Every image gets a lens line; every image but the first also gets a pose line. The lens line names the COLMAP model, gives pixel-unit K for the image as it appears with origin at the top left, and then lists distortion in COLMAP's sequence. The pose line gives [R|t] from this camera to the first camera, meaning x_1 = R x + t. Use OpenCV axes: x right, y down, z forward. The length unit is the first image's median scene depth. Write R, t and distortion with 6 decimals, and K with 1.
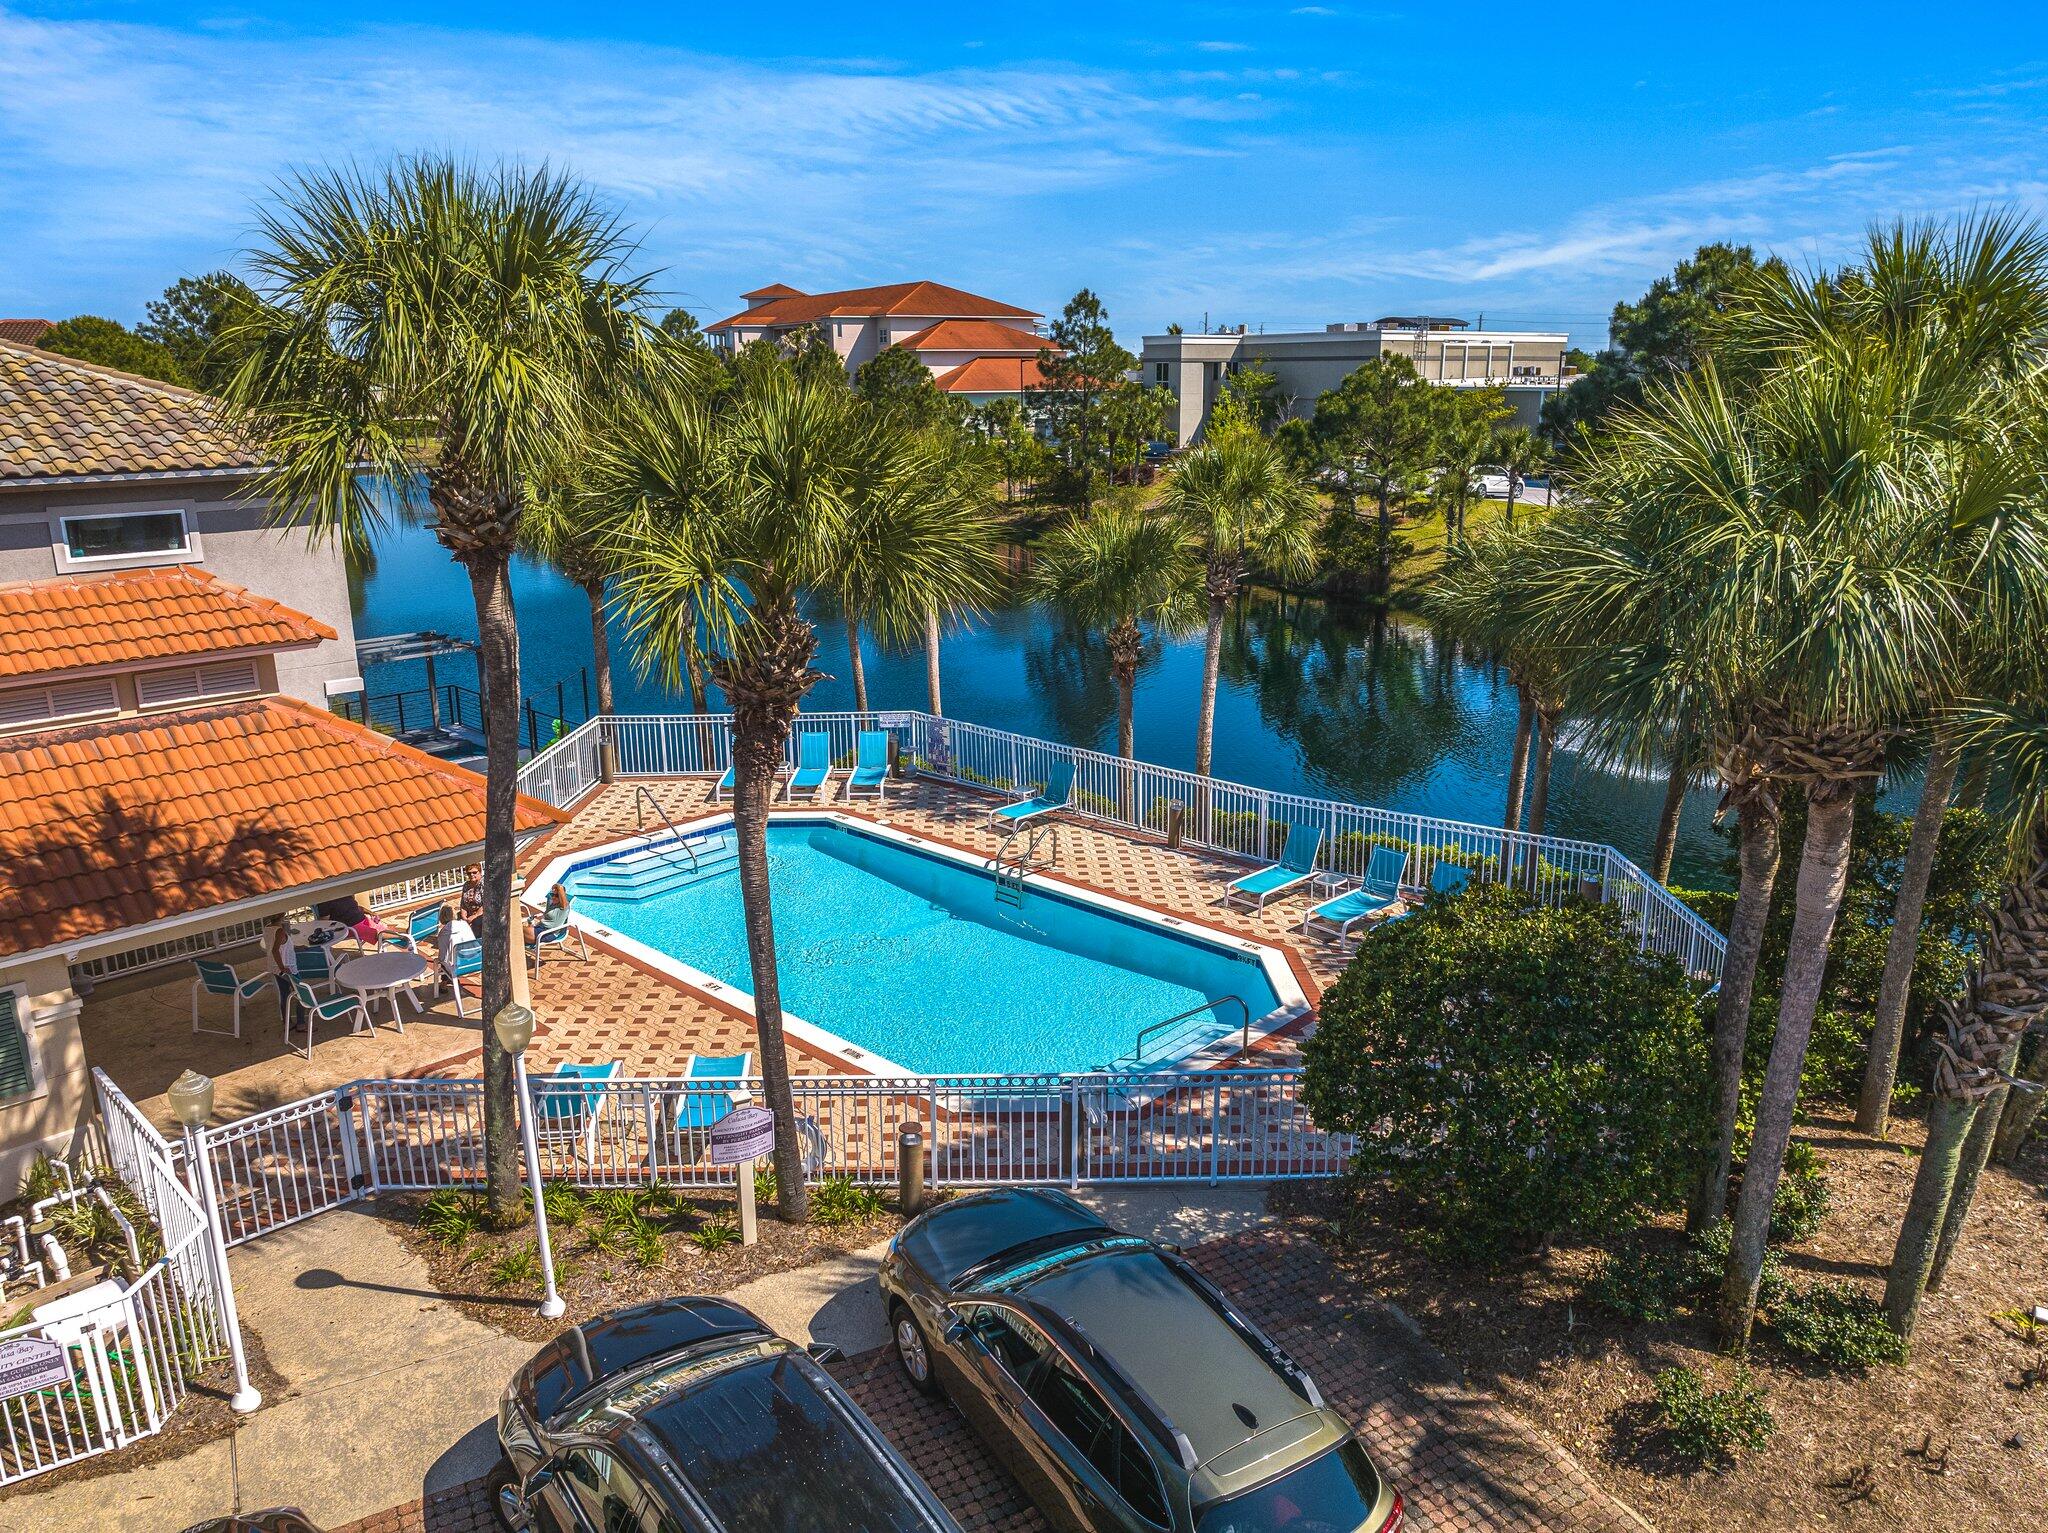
lens RADIAL K [[1450.3, 0, 1026.5], [0, 1450.3, 777.5], [0, 0, 1]] dist [-0.031025, 0.019033]
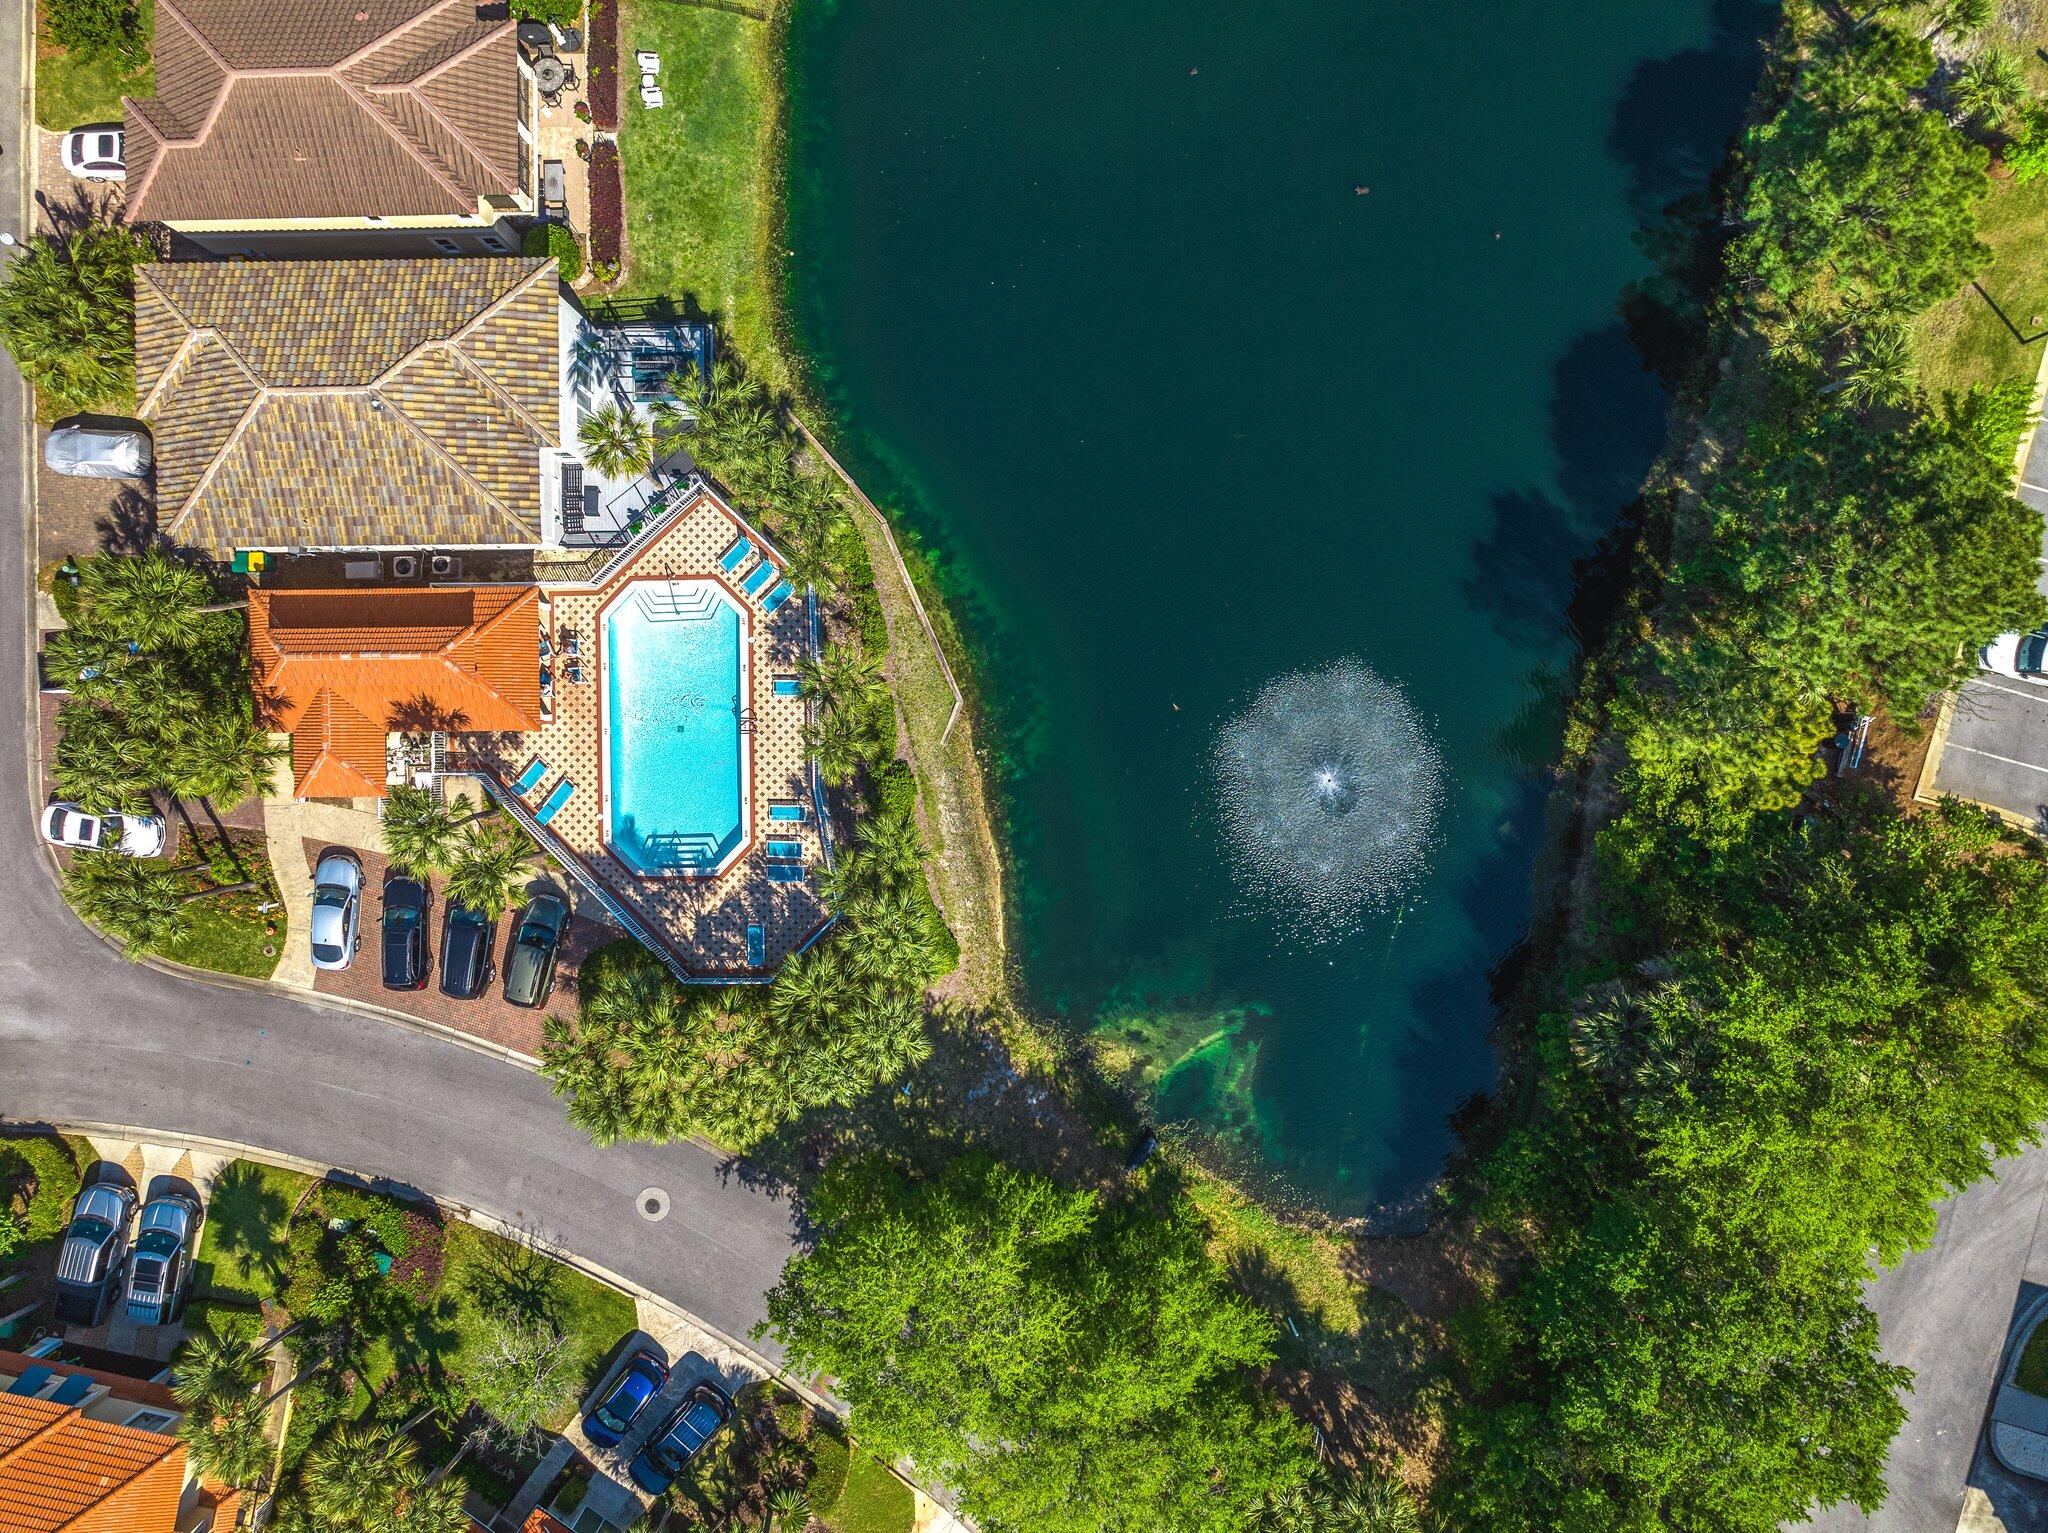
lens RADIAL K [[1450.3, 0, 1027.2], [0, 1450.3, 765.3], [0, 0, 1]] dist [-0.031025, 0.019033]
pose [[0.696718, 0.717314, 0.006699, 0.404703], [-0.186792, 0.172397, 0.967154, -2.696885], [0.692598, -0.675085, 0.254101, 0.672654]]
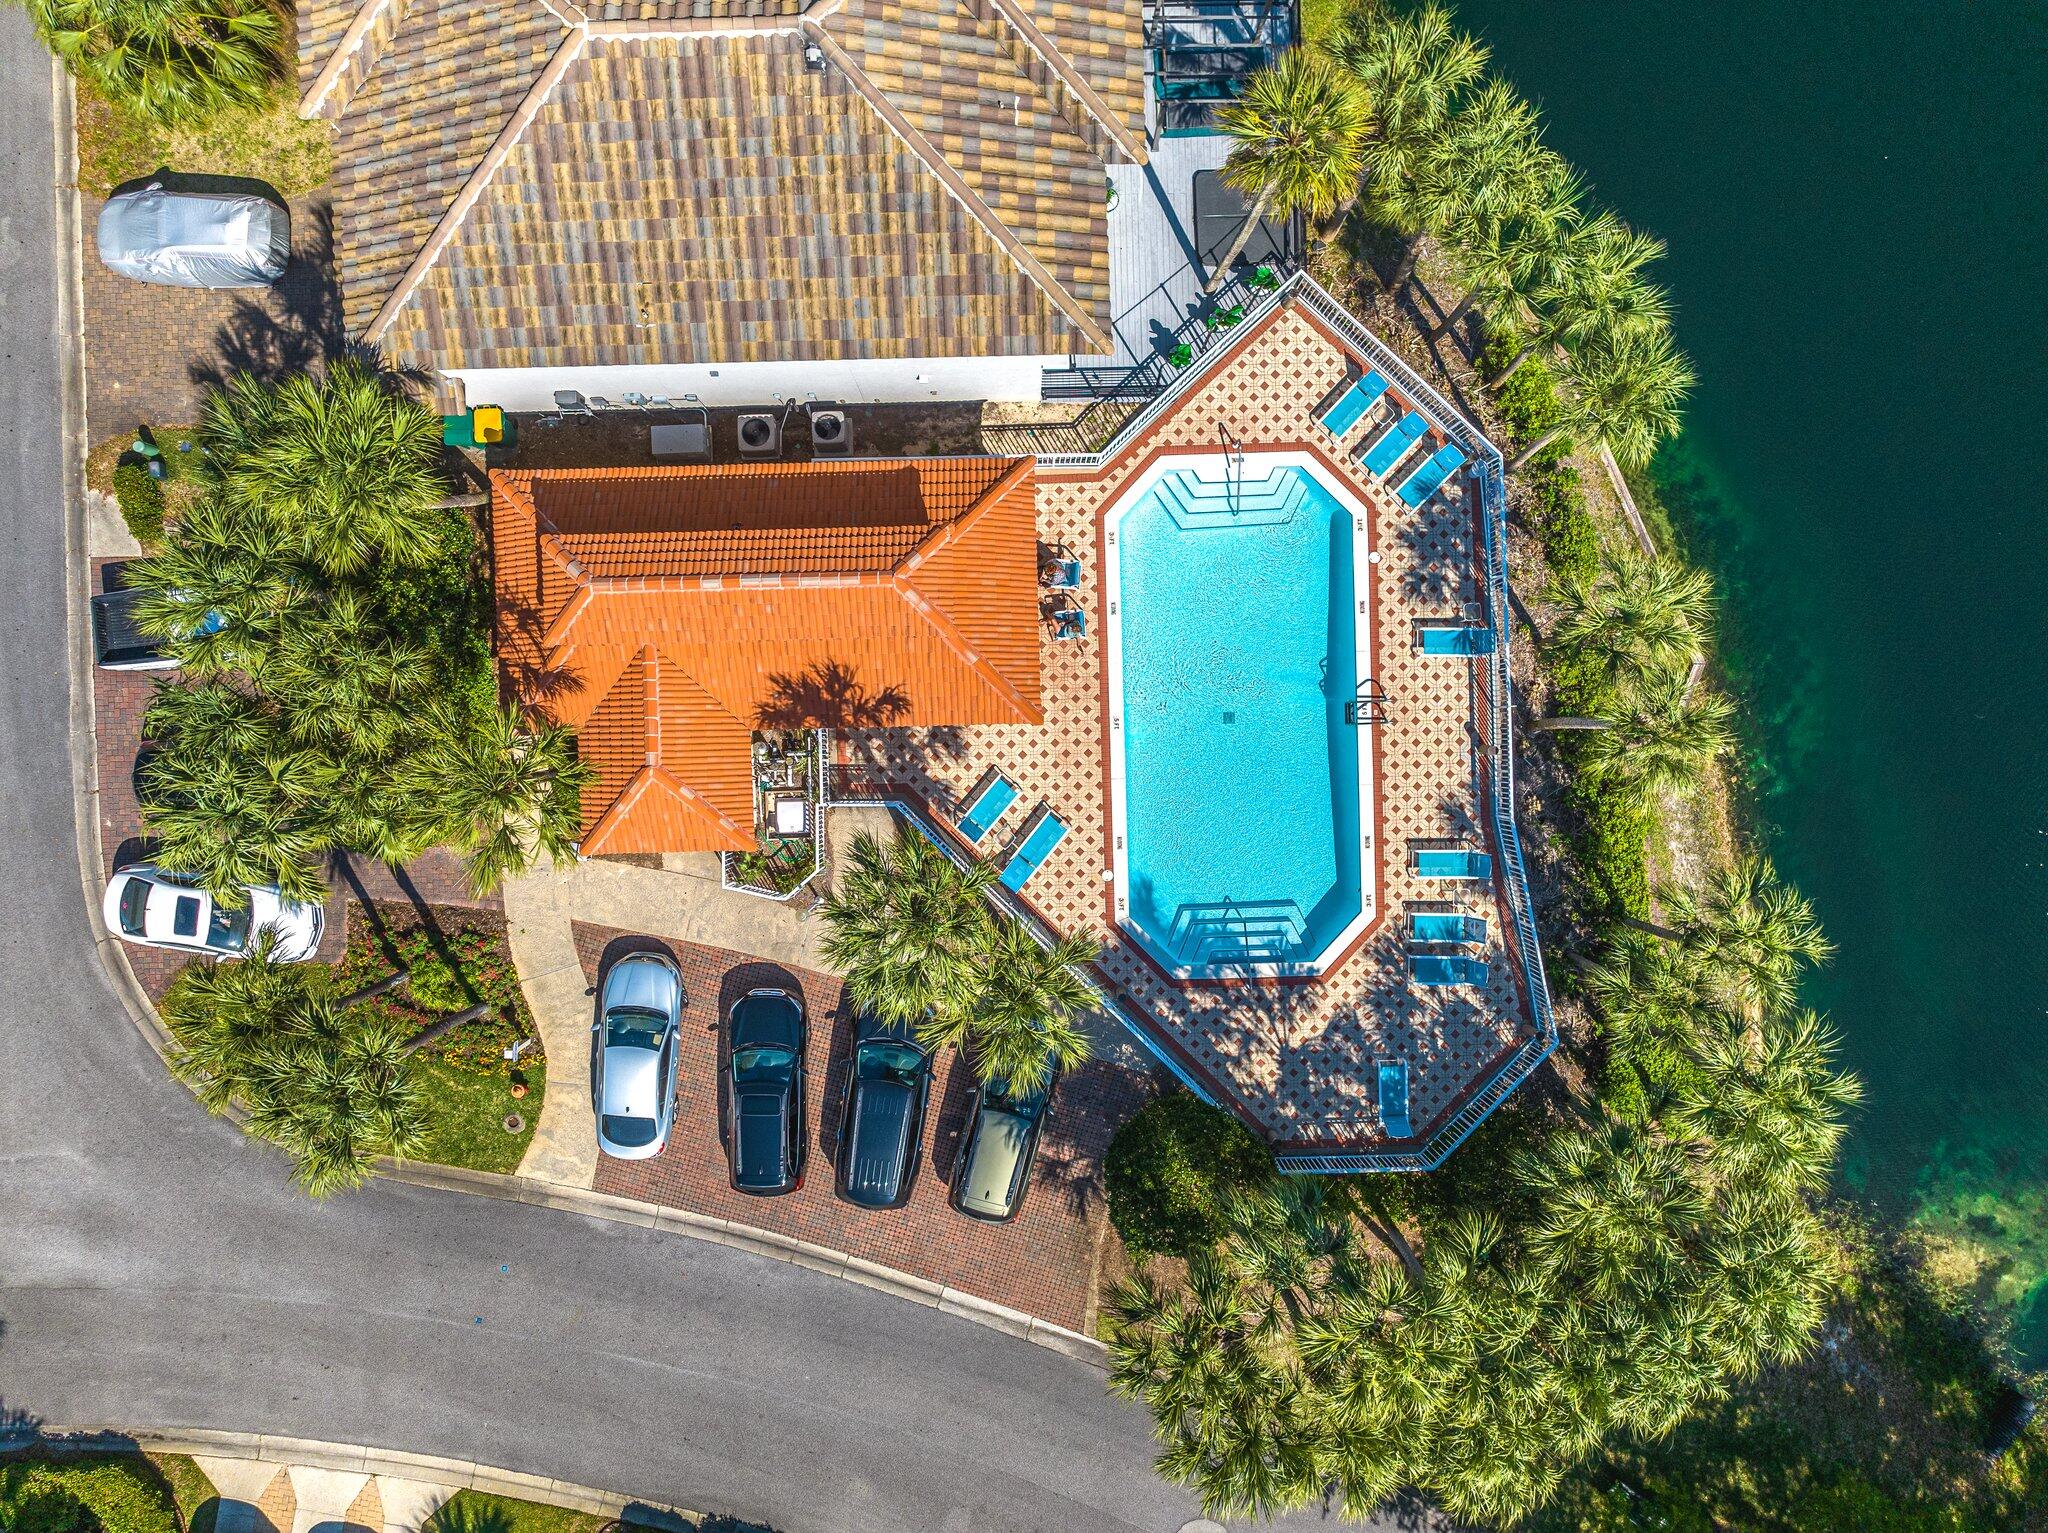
lens RADIAL K [[1450.3, 0, 1028.8], [0, 1450.3, 764.1], [0, 0, 1]] dist [-0.031025, 0.019033]
pose [[0.708113, 0.705875, 0.017818, -0.250147], [-0.196215, 0.172470, 0.965274, -1.357672], [0.678289, -0.687019, 0.260632, 0.360745]]
